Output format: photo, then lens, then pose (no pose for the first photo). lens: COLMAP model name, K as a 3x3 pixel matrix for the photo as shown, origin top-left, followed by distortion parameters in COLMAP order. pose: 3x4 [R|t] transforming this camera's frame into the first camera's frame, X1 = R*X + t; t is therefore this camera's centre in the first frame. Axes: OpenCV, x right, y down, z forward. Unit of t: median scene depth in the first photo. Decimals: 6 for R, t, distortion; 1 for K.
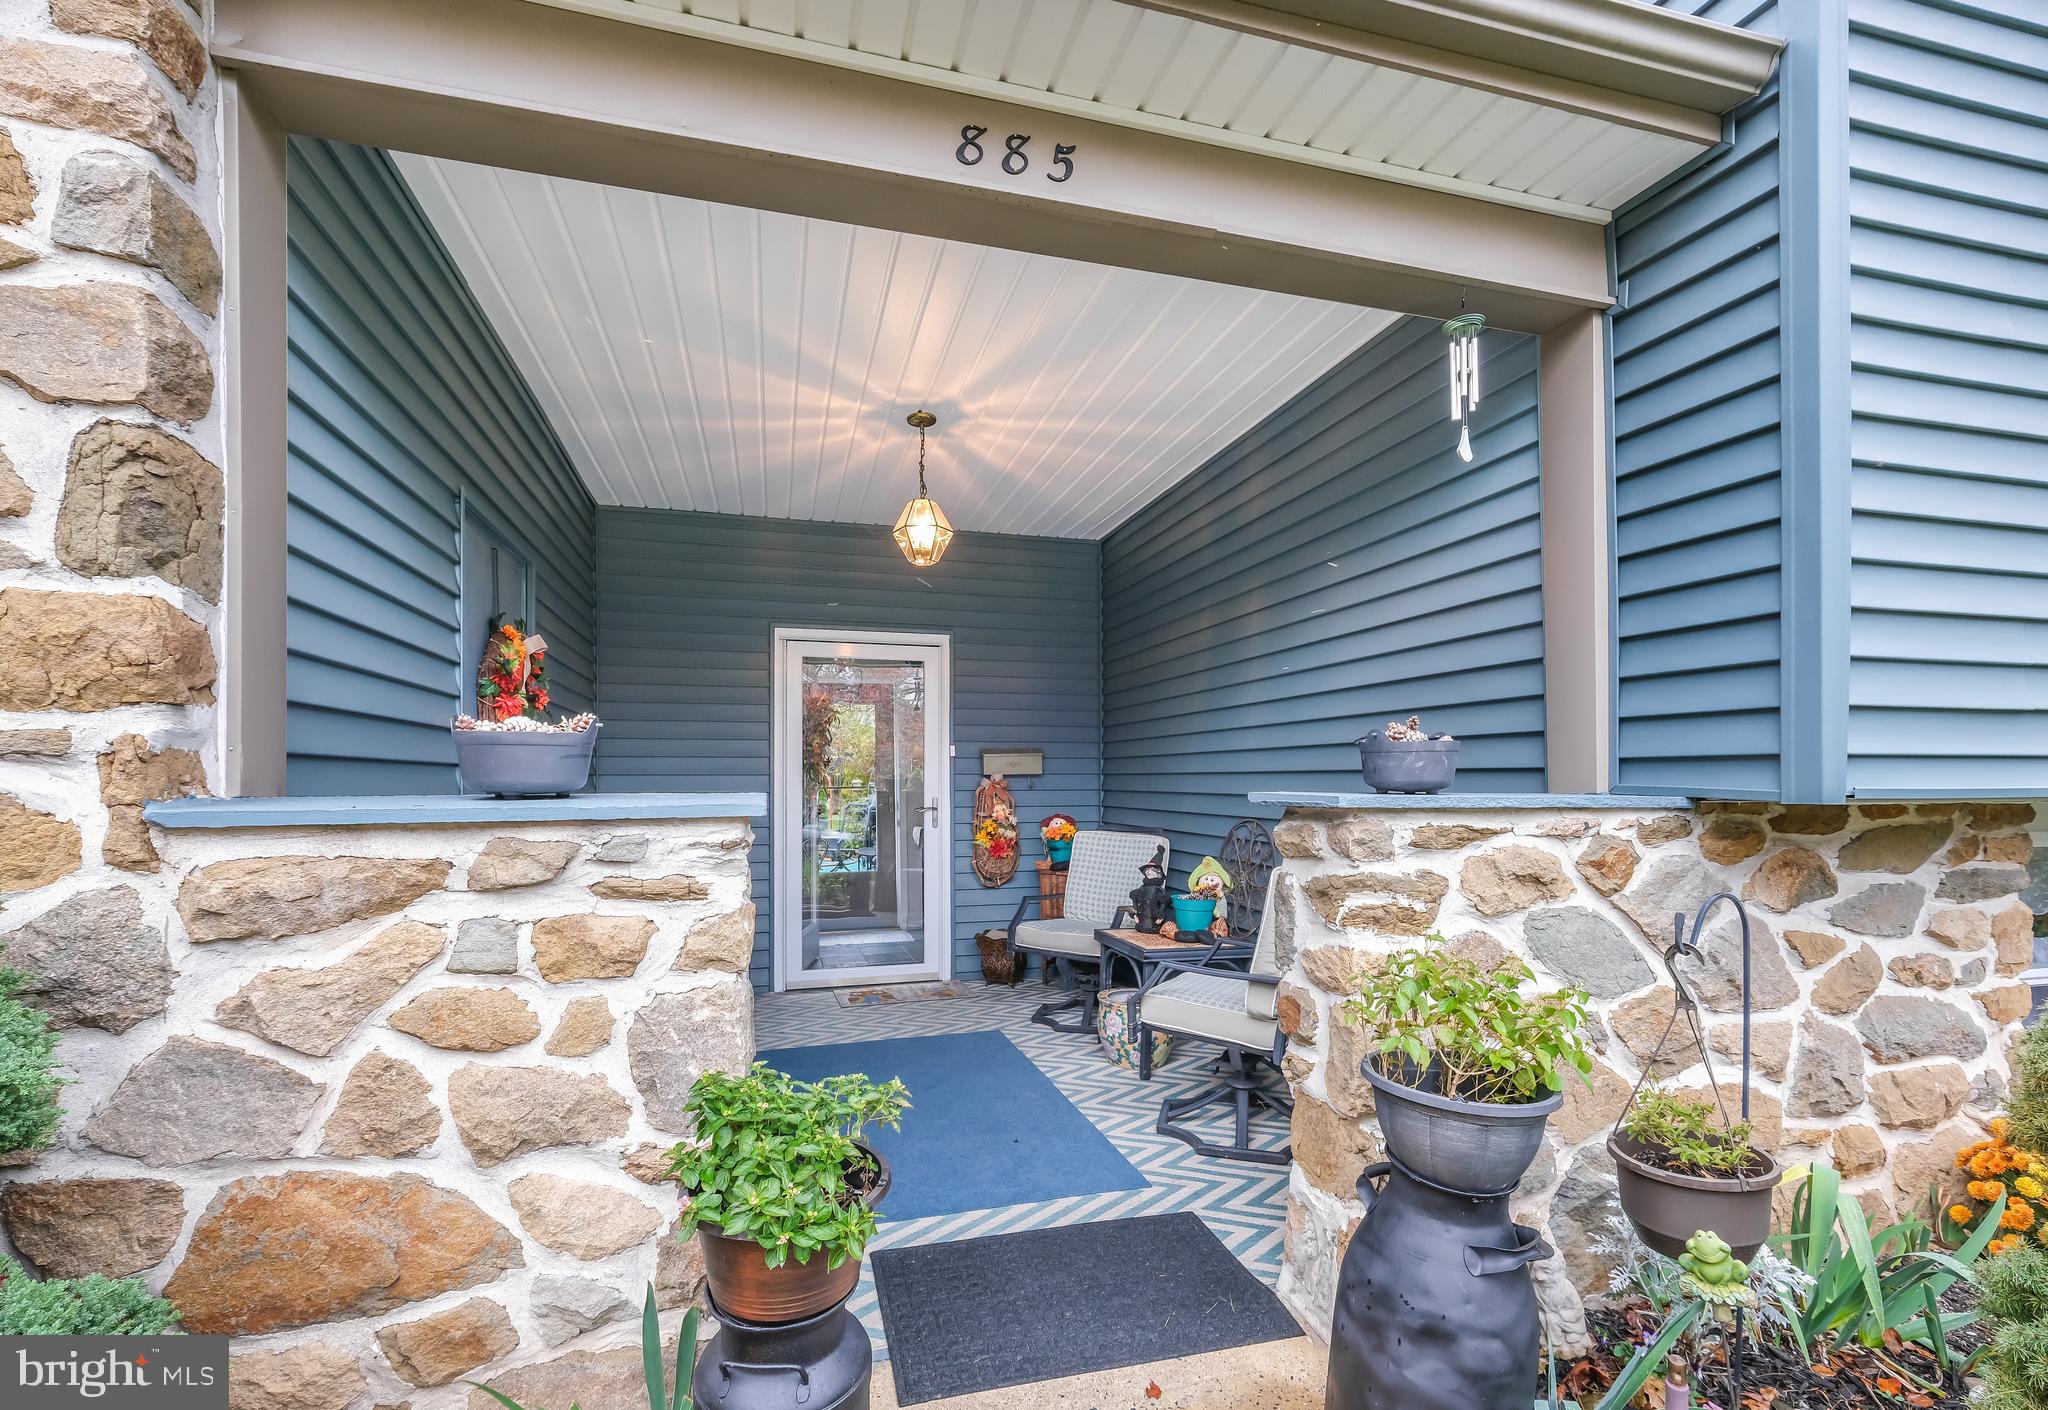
lens RADIAL K [[942.7, 0, 1030.1], [0, 942.7, 772.7], [0, 0, 1]] dist [0.000933, 0.000763]
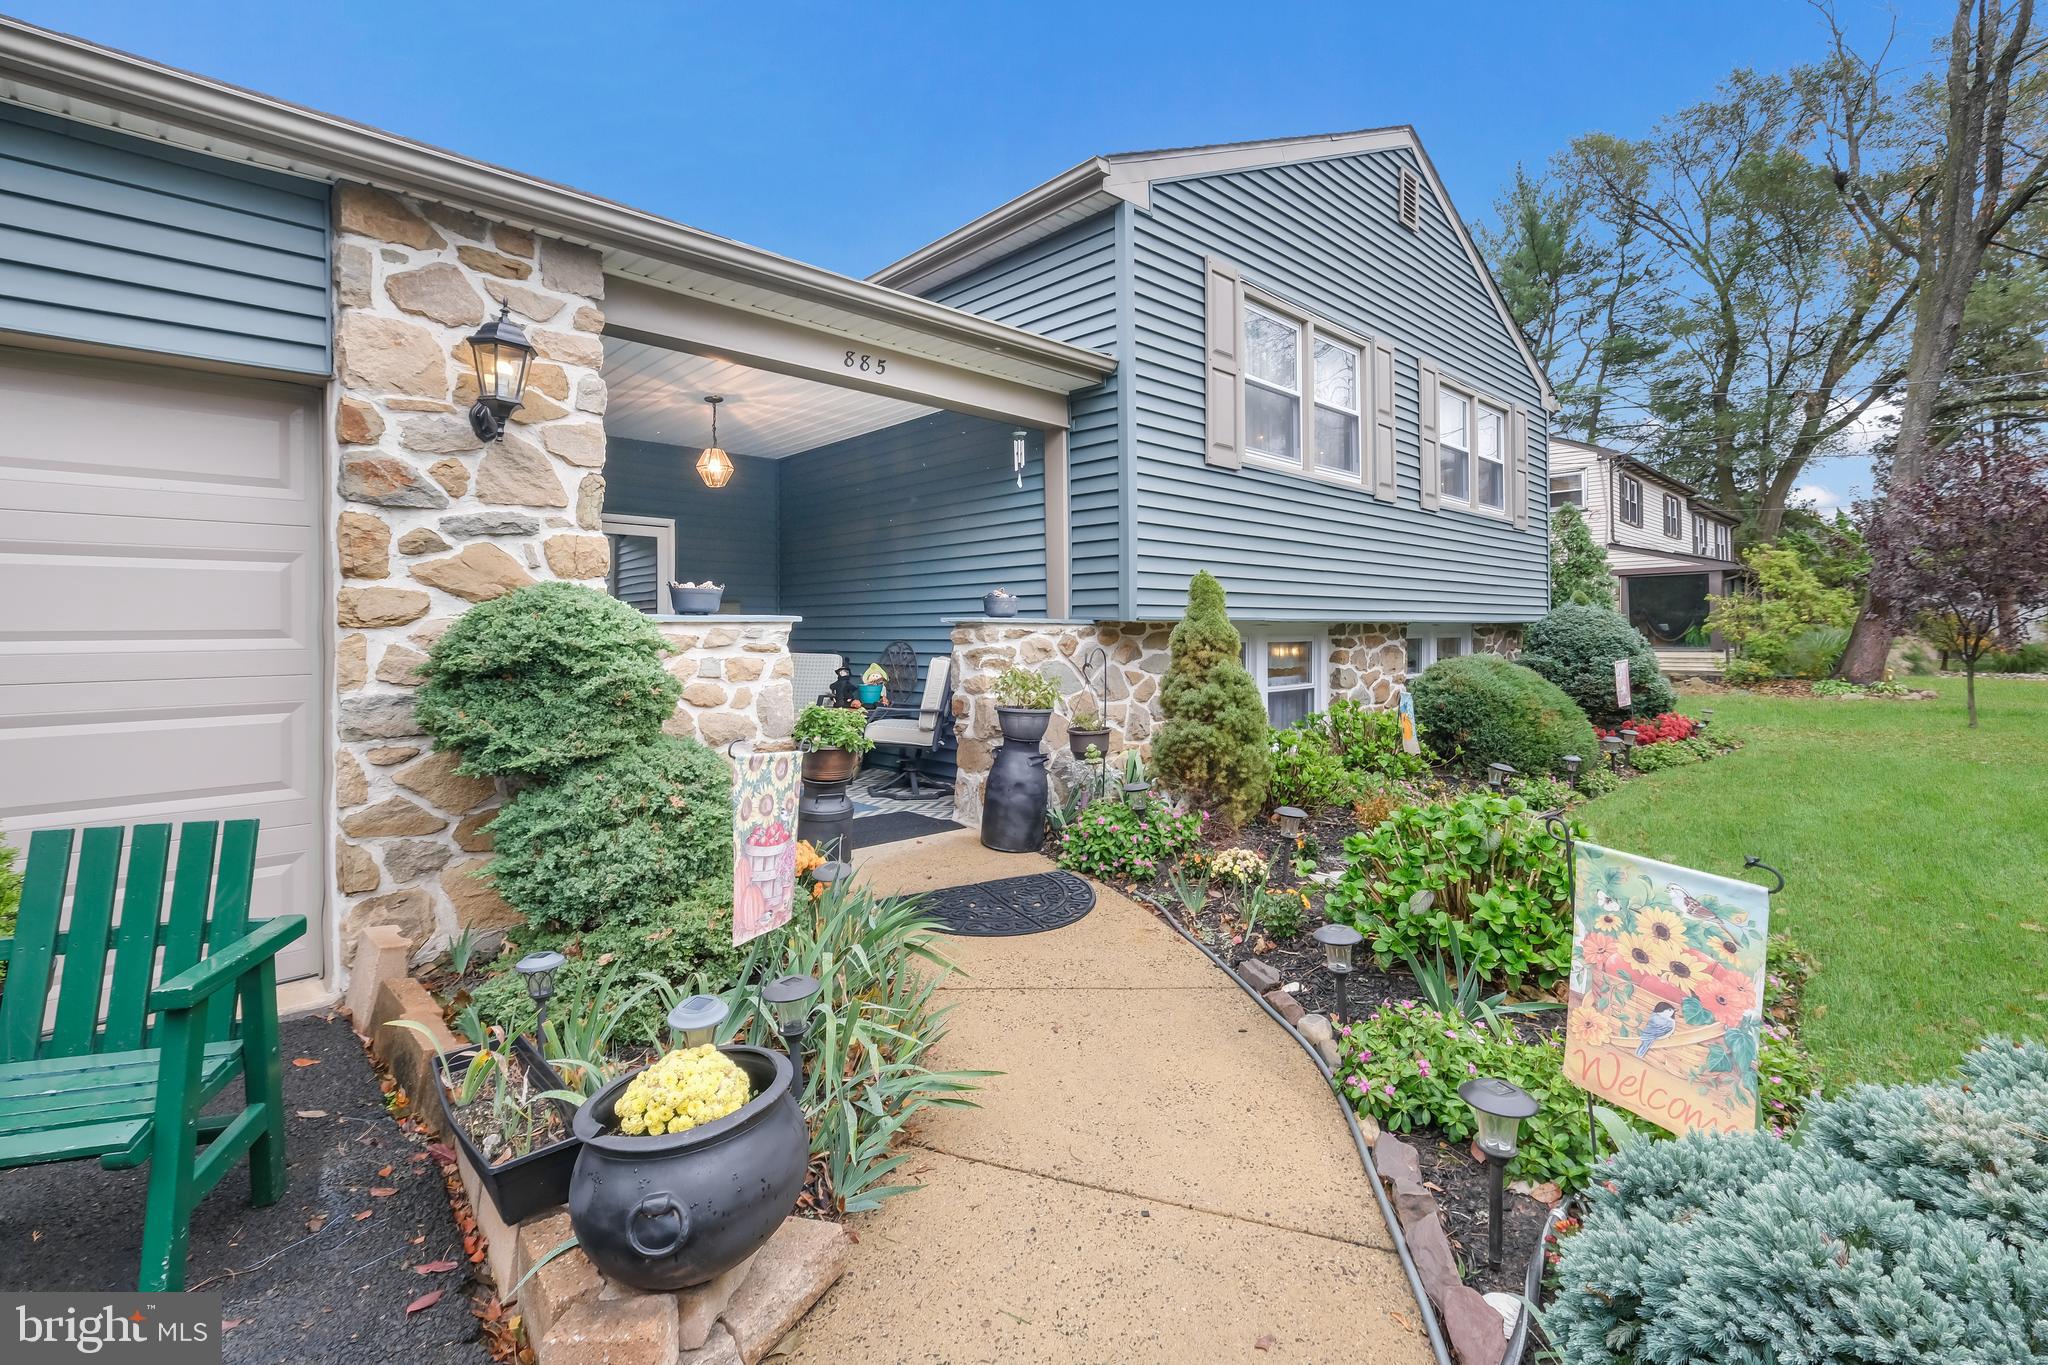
lens RADIAL K [[912.4, 0, 1022.8], [0, 912.4, 617.8], [0, 0, 1]] dist [0.000267, 0.000008]
pose [[0.883534, 0.004479, 0.468345, -0.749882], [0.000831, 0.999938, -0.011130, 0.051049], [-0.468365, 0.010223, 0.883476, -1.291427]]
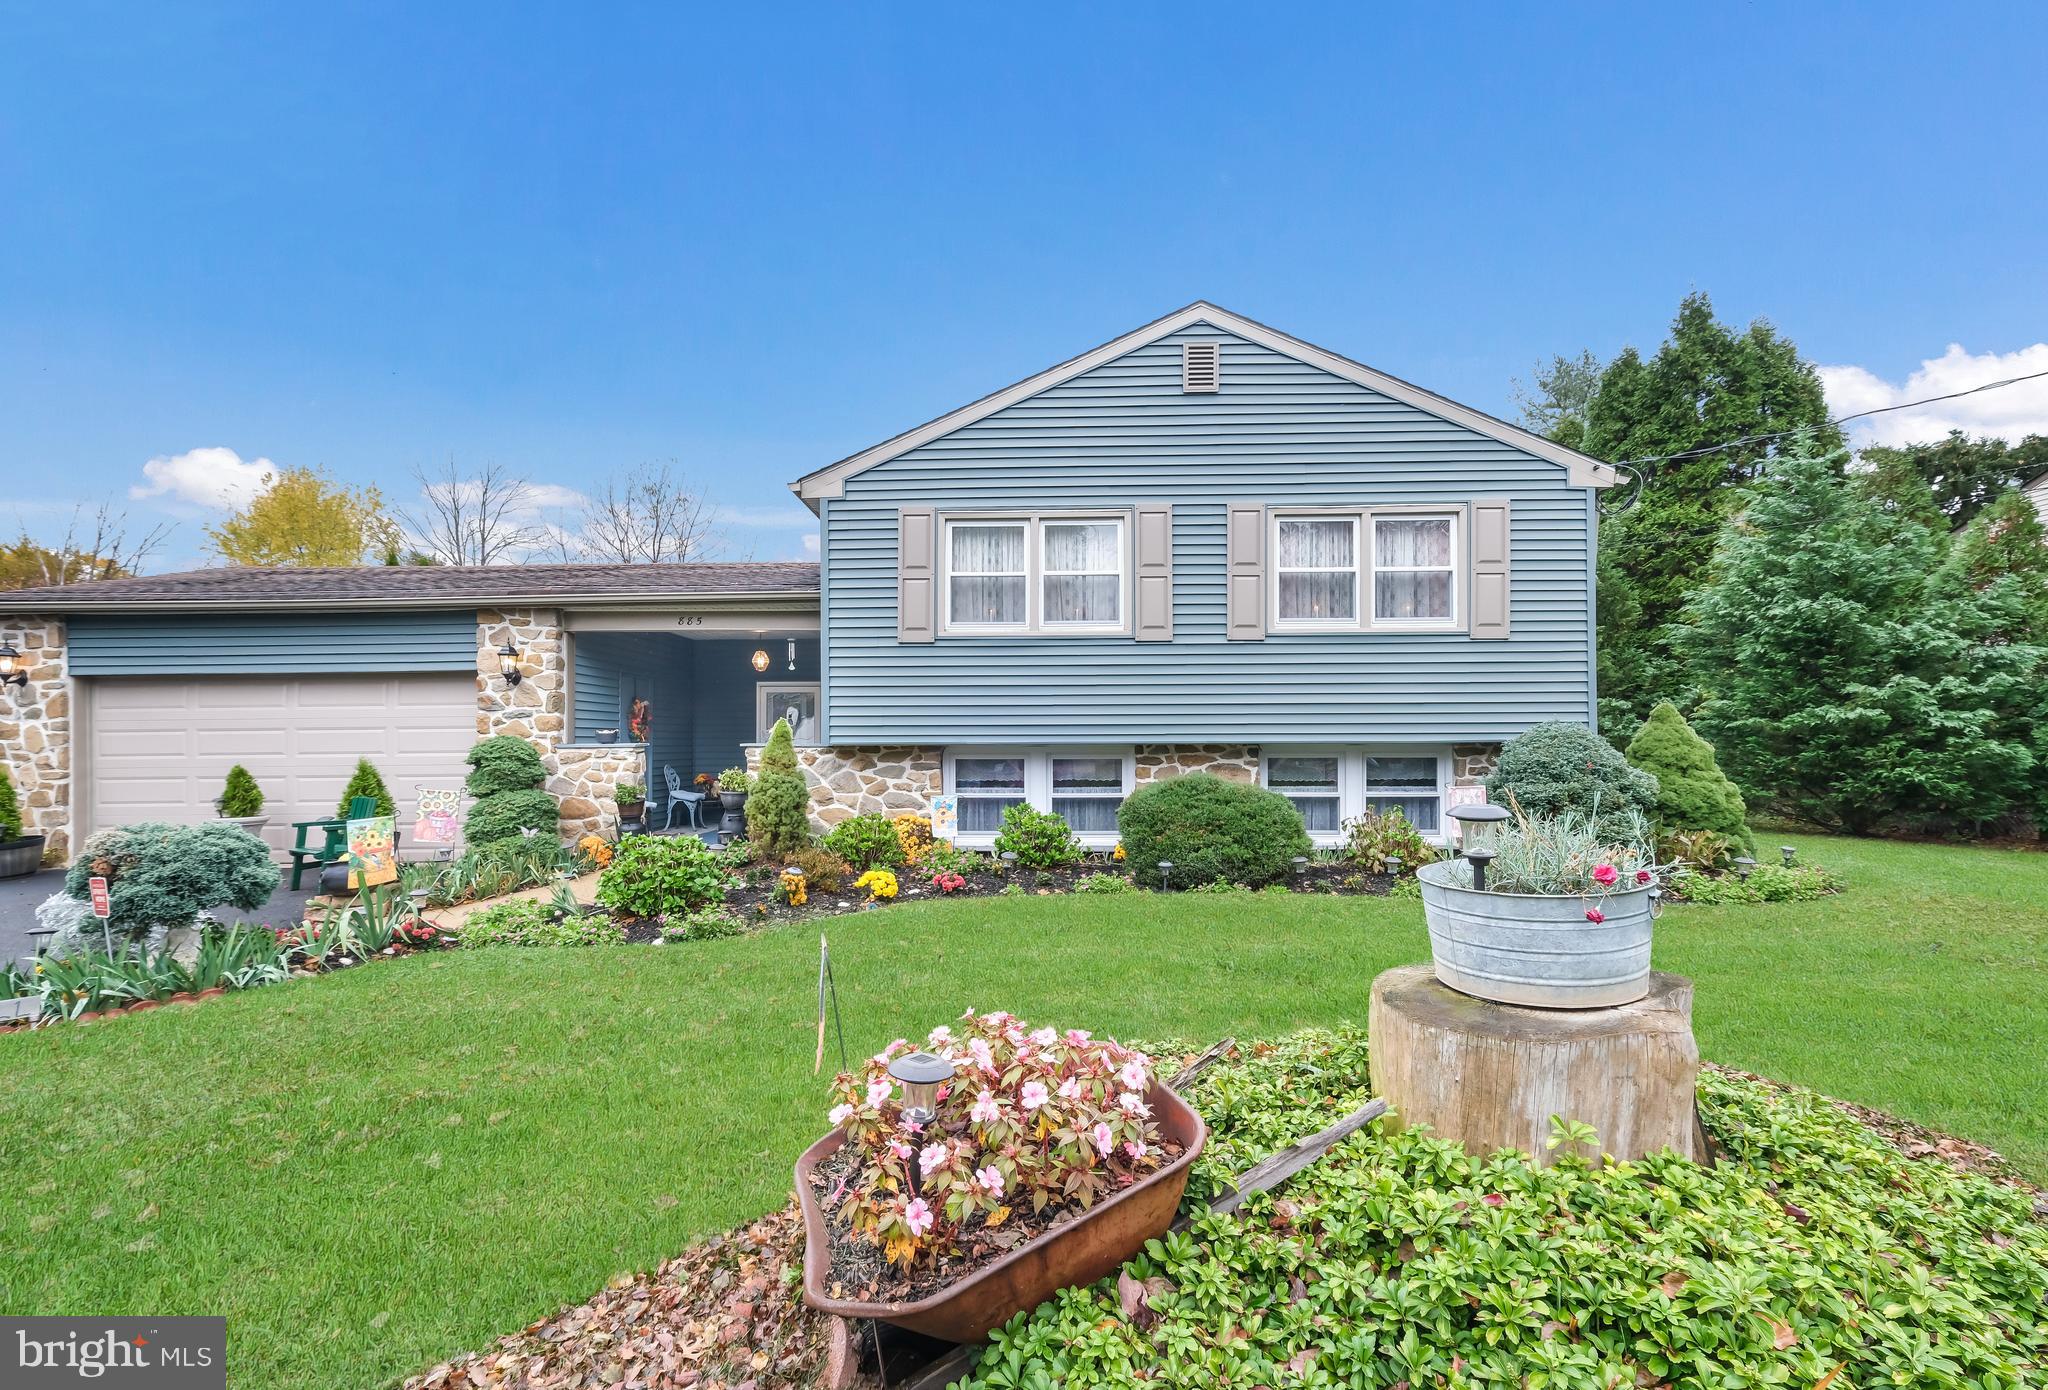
lens RADIAL K [[948.7, 0, 1025.5], [0, 948.7, 727.6], [0, 0, 1]] dist [-0.001174, 0.000031]
pose [[0.951419, -0.005648, -0.307848, 3.219154], [0.003954, 0.999973, -0.006125, -0.025431], [0.307875, 0.004610, 0.951416, -3.270670]]
